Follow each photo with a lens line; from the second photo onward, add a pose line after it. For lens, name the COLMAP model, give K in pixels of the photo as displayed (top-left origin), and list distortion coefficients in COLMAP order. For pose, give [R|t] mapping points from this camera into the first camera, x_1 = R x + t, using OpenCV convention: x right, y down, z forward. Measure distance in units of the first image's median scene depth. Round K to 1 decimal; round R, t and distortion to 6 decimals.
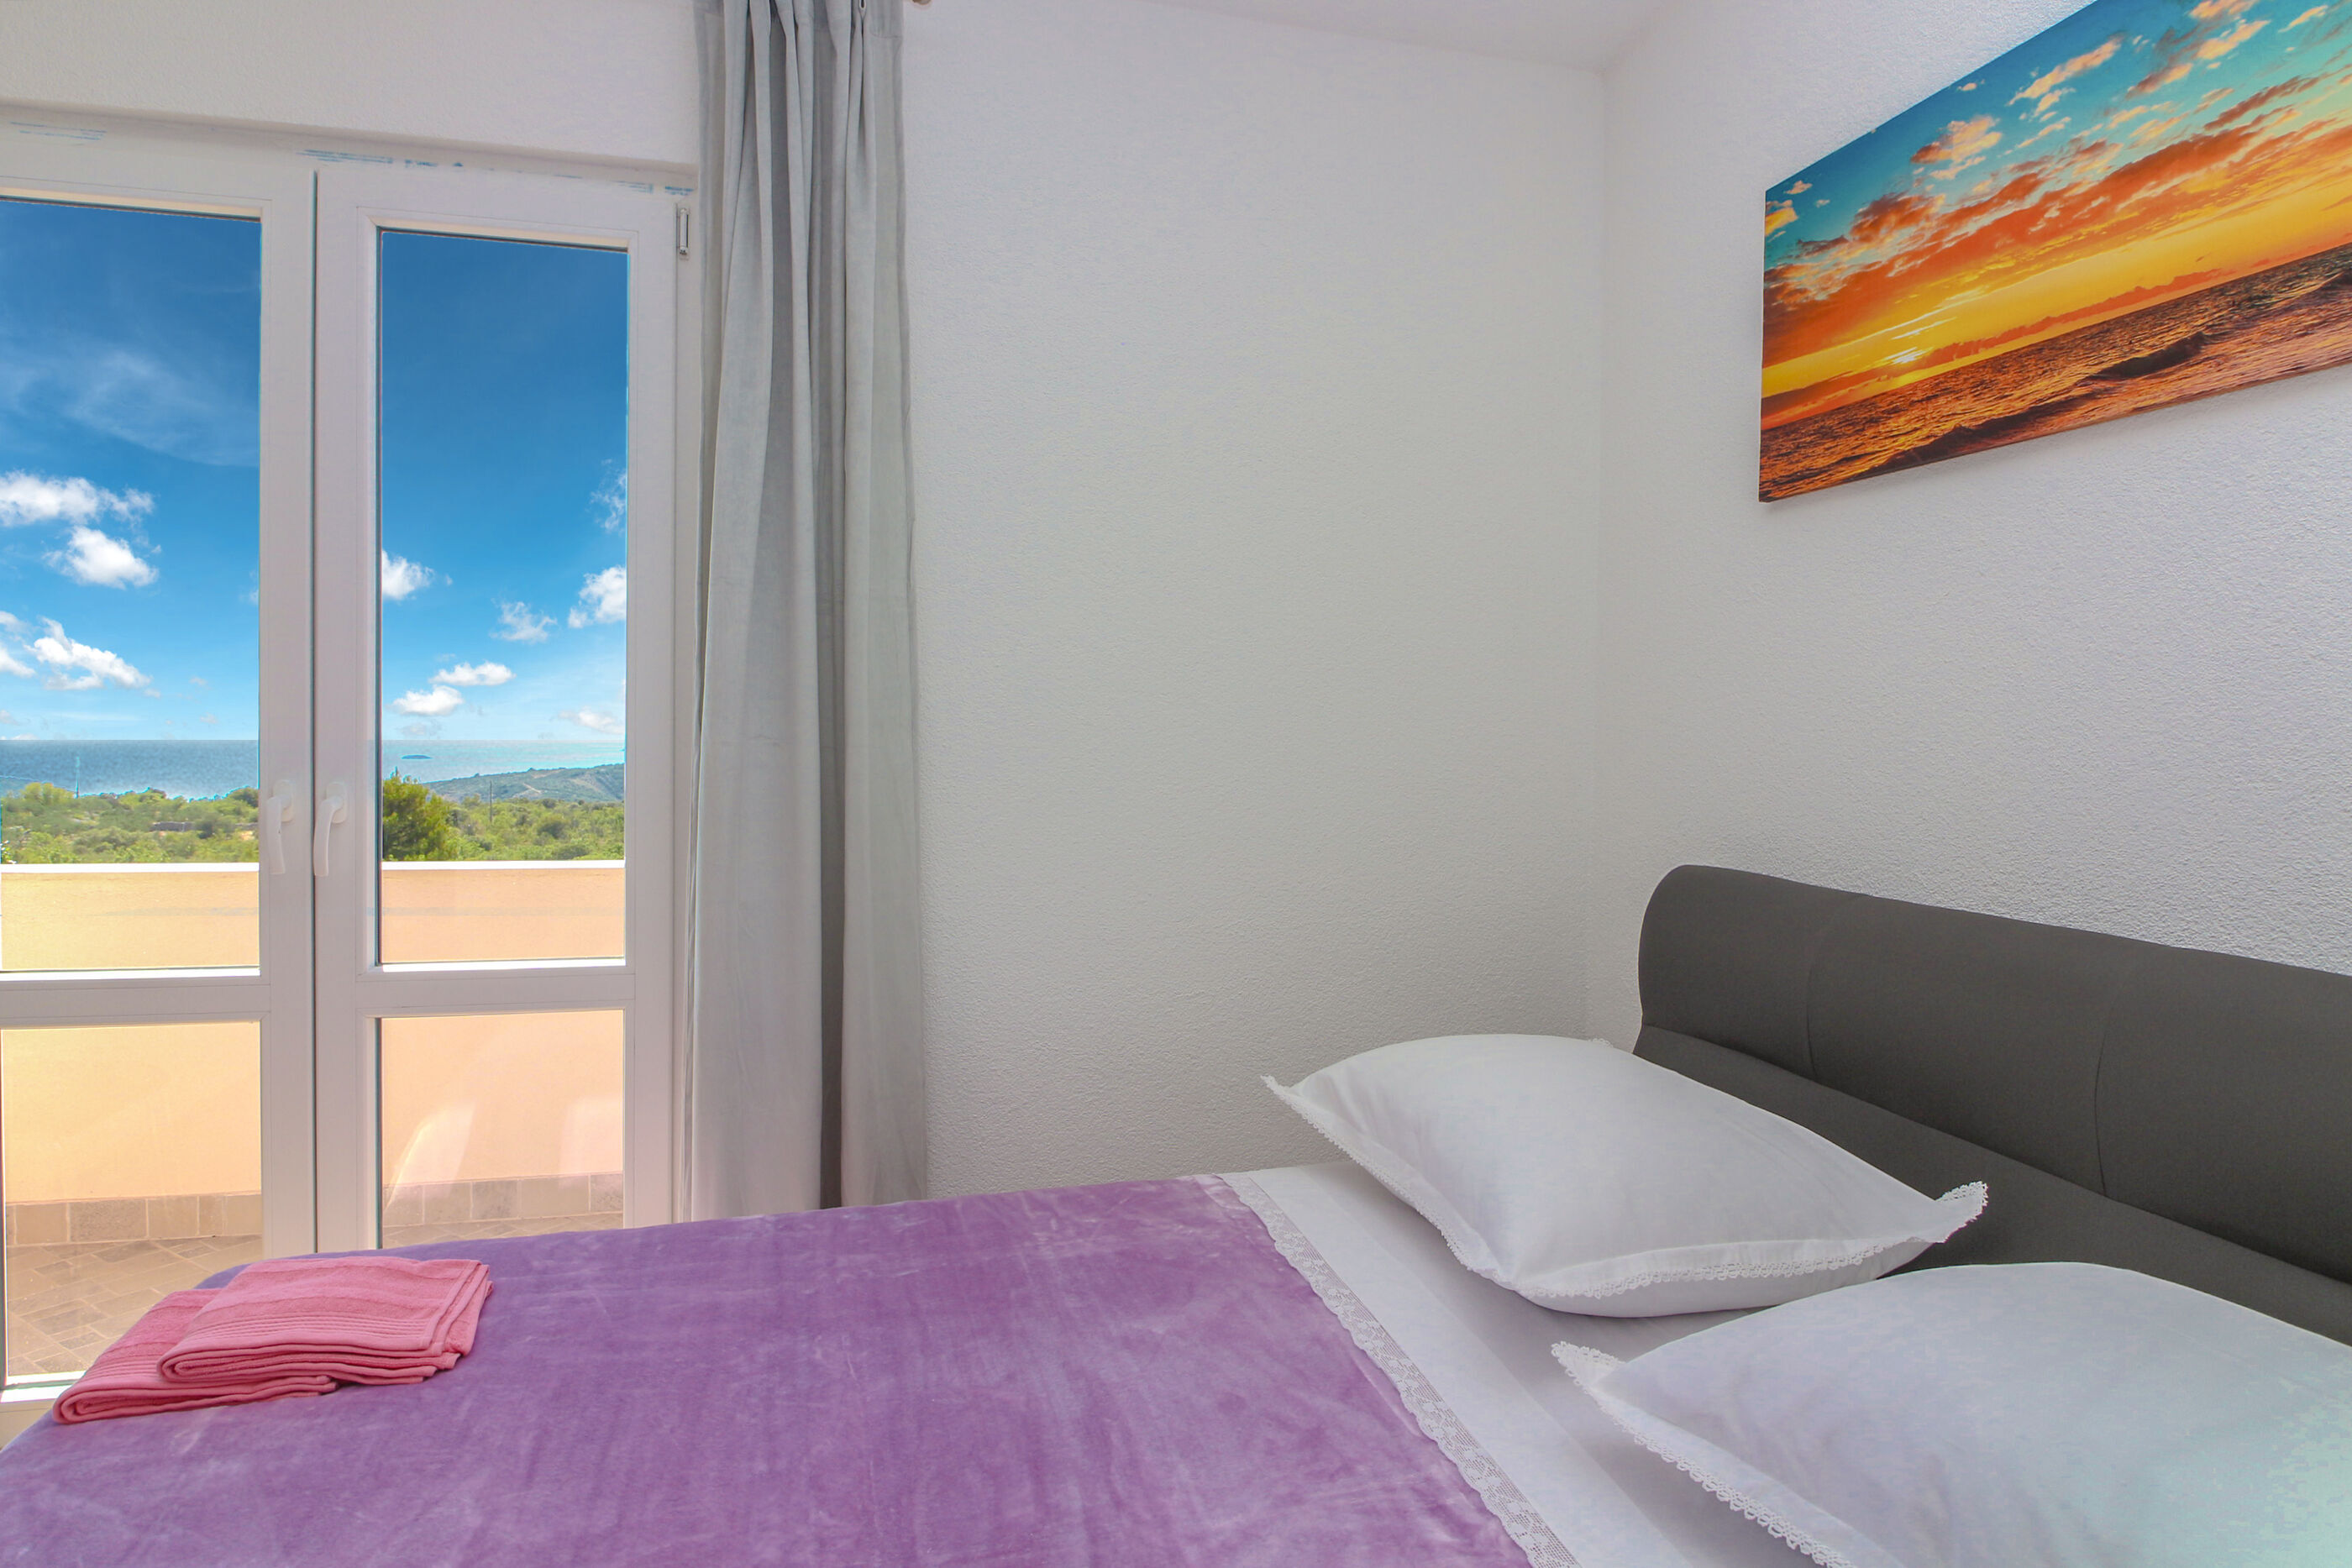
lens RADIAL K [[1266.1, 0, 1176.0], [0, 1266.1, 784.0], [0, 0, 1]] dist [-0.042261, 0.001103]
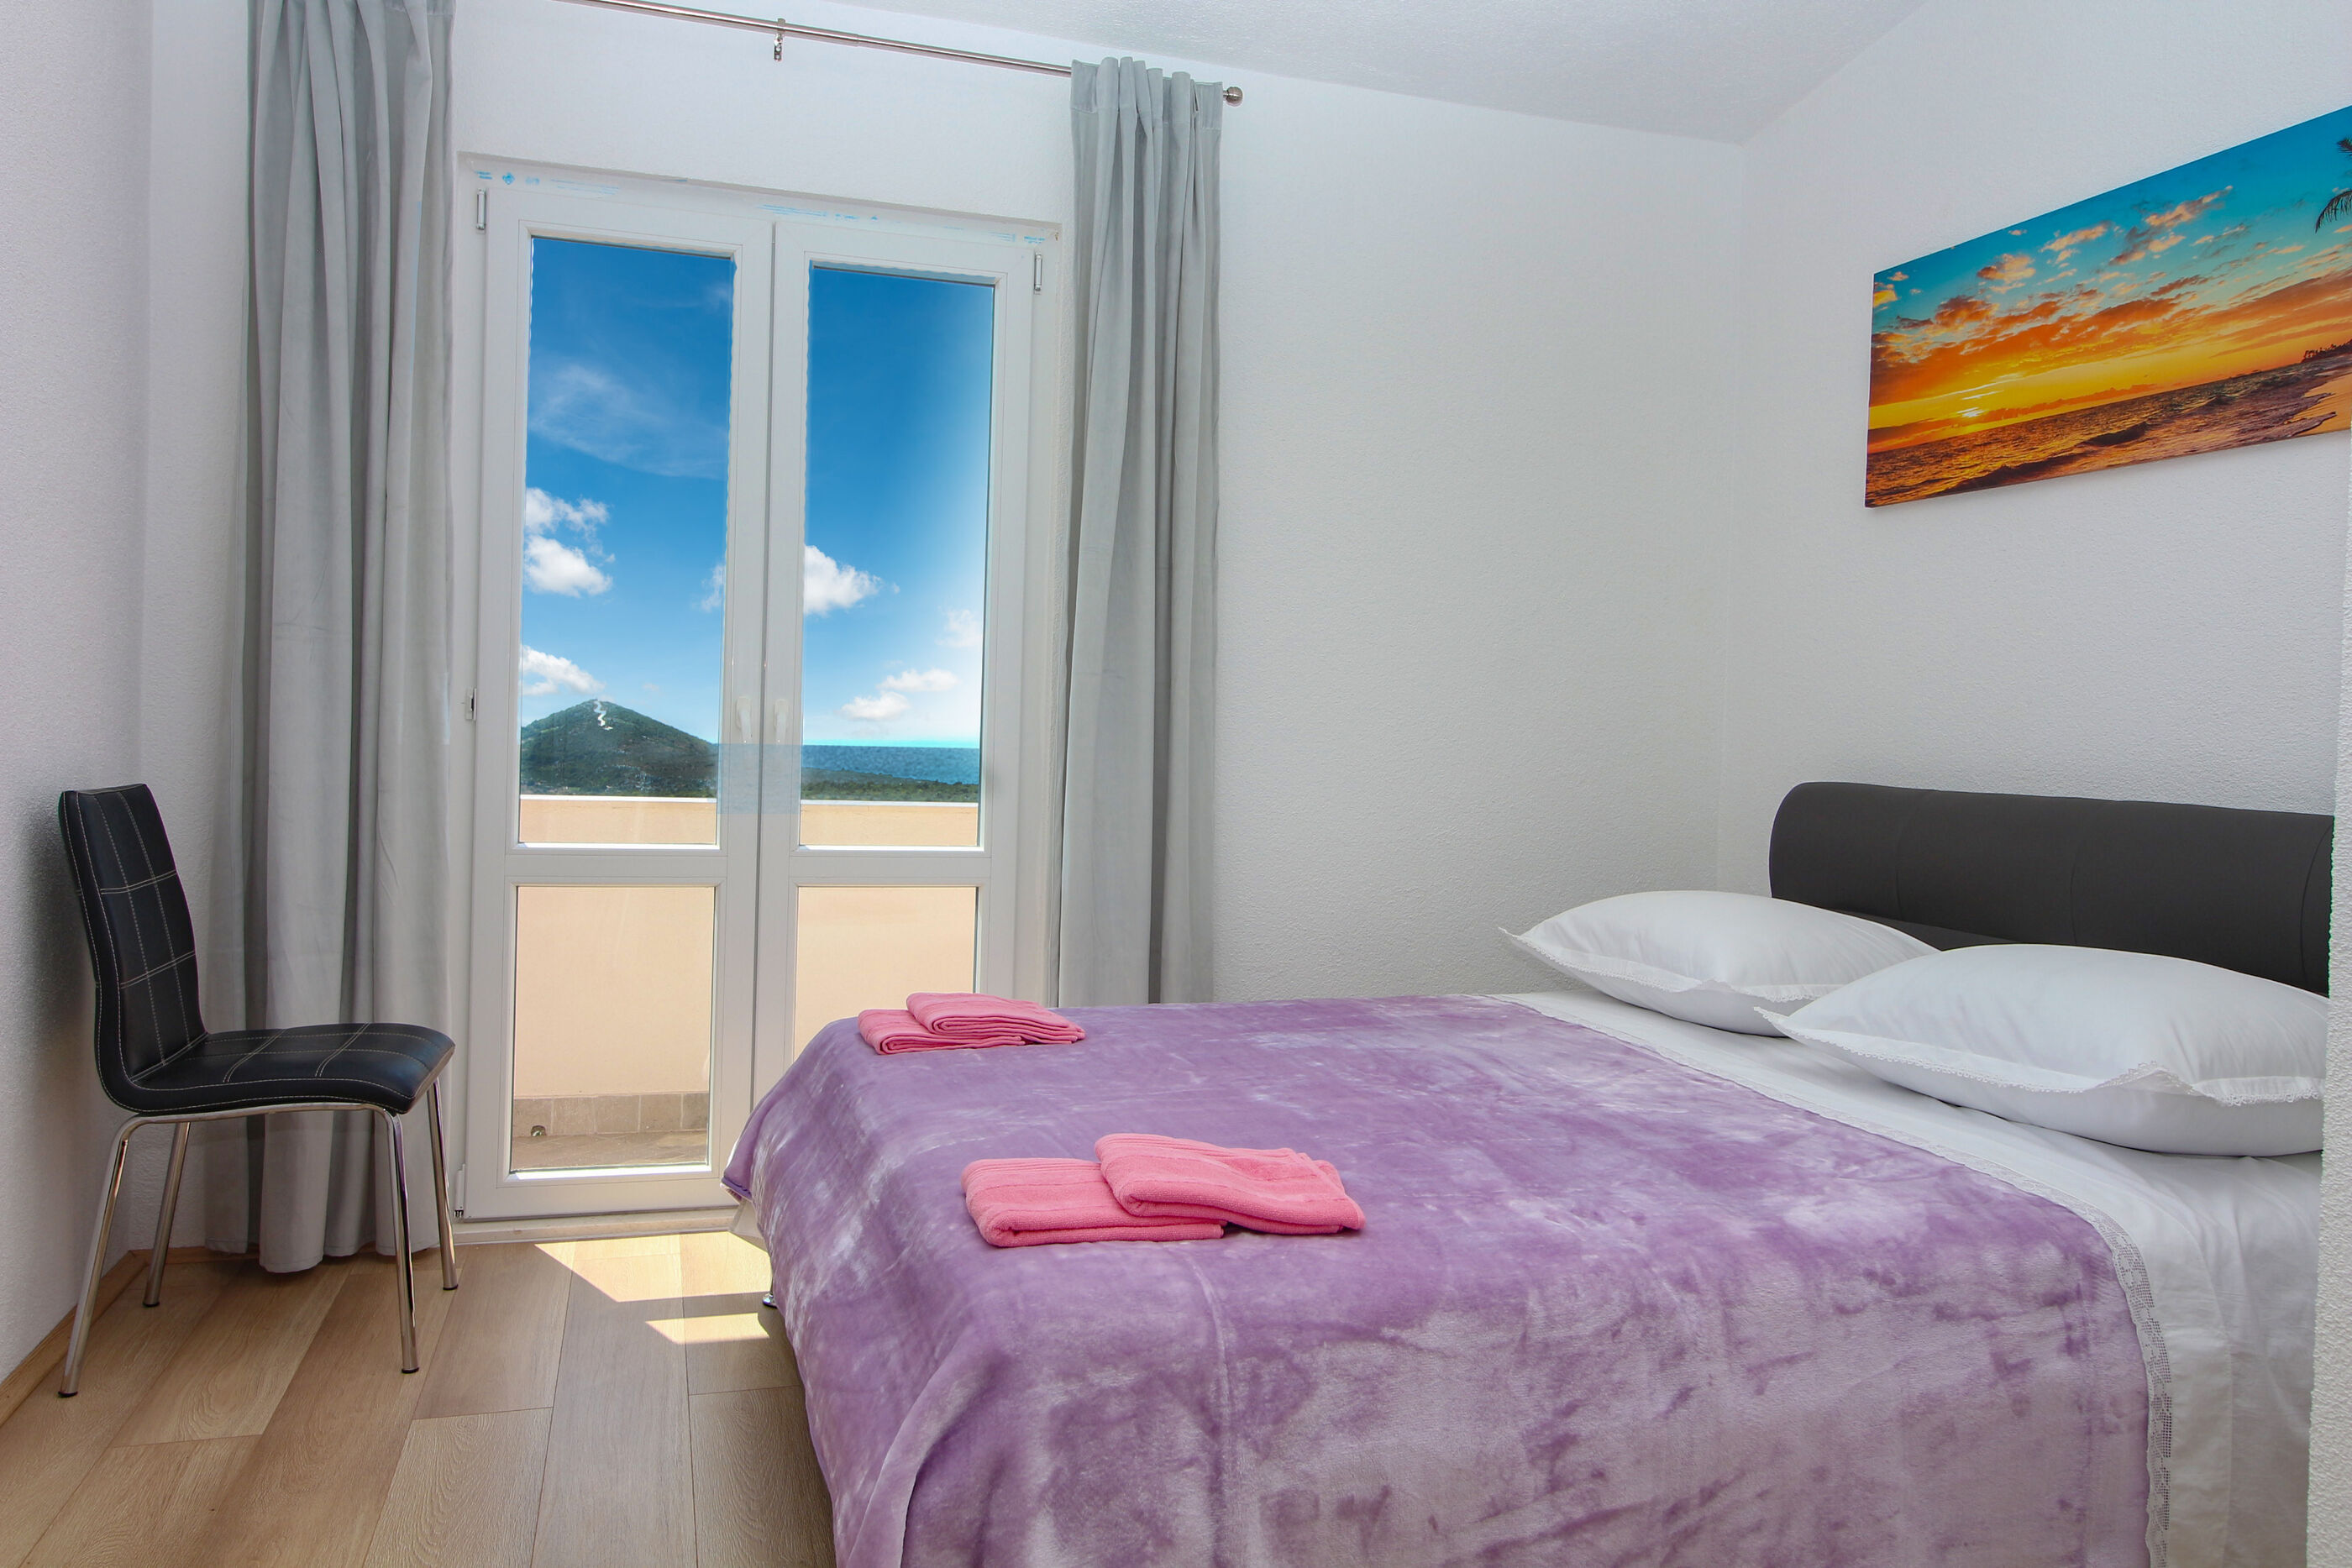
lens RADIAL K [[1621.1, 0, 1176.0], [0, 1621.1, 784.0], [0, 0, 1]] dist [-0.035028, -0.006787]
pose [[0.998673, 0.015689, 0.049052, -0.429980], [-0.015432, 0.999865, -0.005618, 0.111988], [-0.049133, 0.004854, 0.998780, -0.836032]]
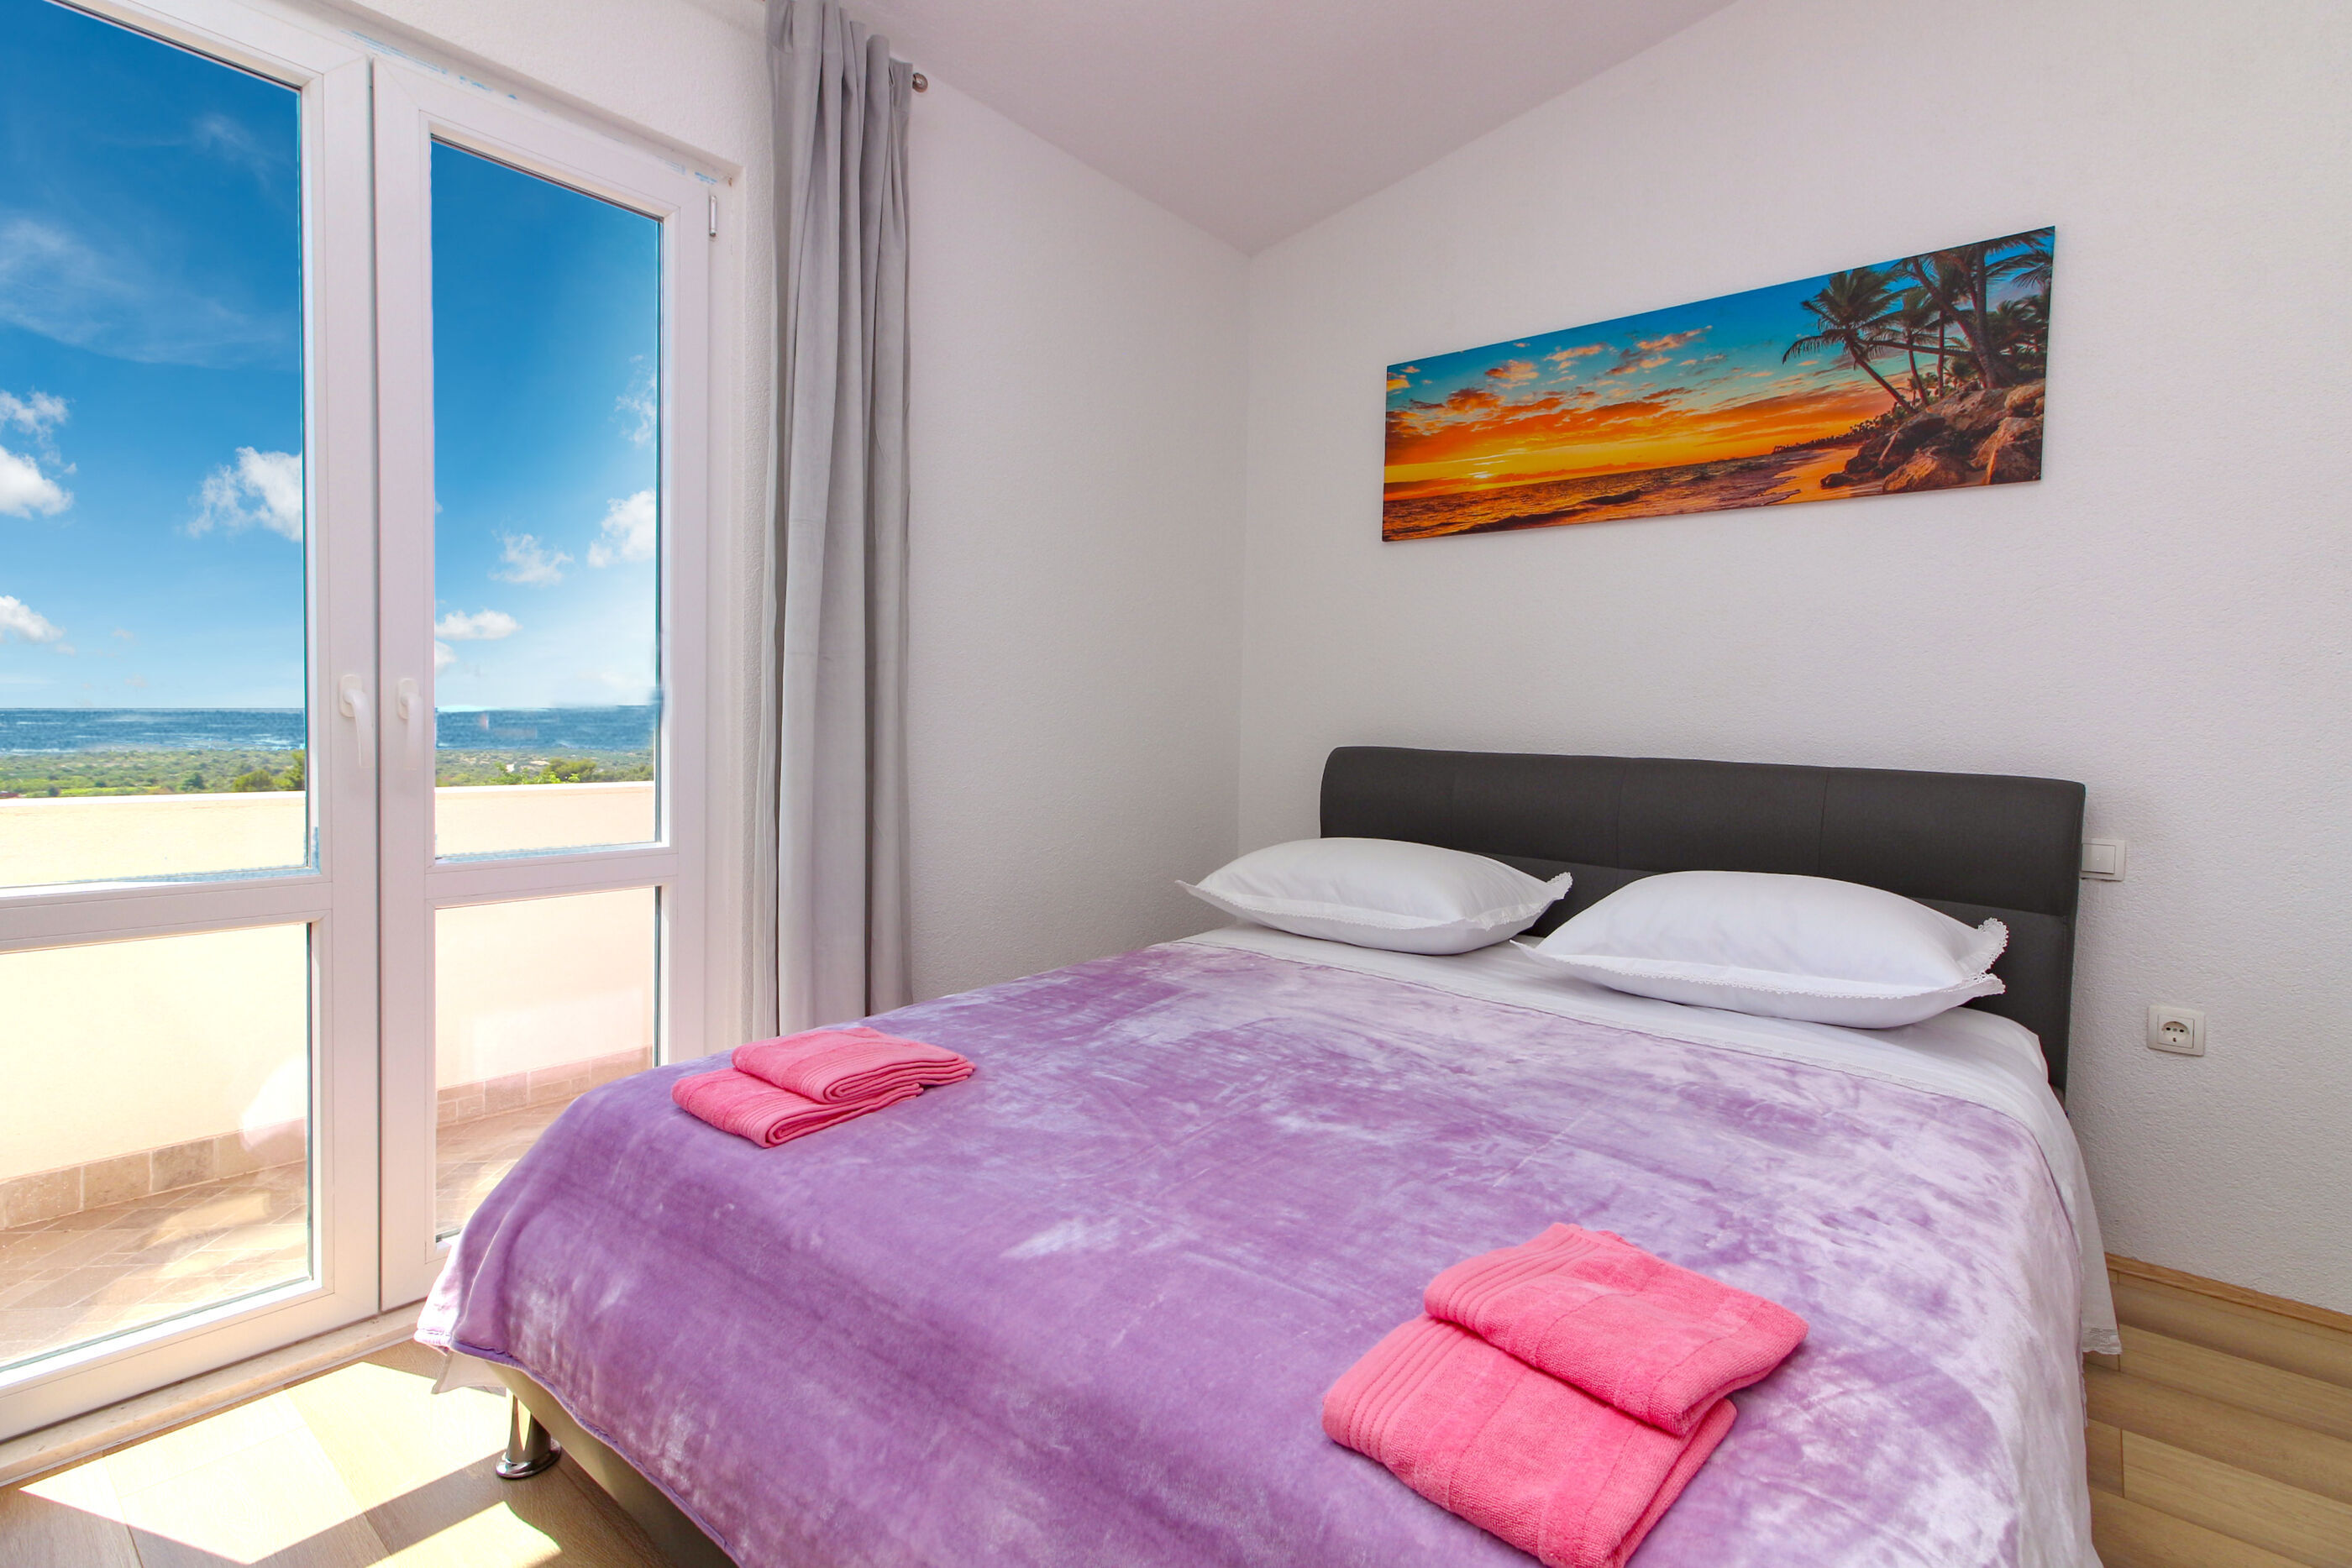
lens RADIAL K [[1080.6, 0, 1196.8], [0, 1080.6, 755.4], [0, 0, 1]] dist [0.002235, -0.013581]
pose [[0.806993, -0.014077, 0.590393, -0.824483], [0.011502, 0.999901, 0.008120, 0.080537], [-0.590449, 0.000239, 0.807075, -0.109812]]
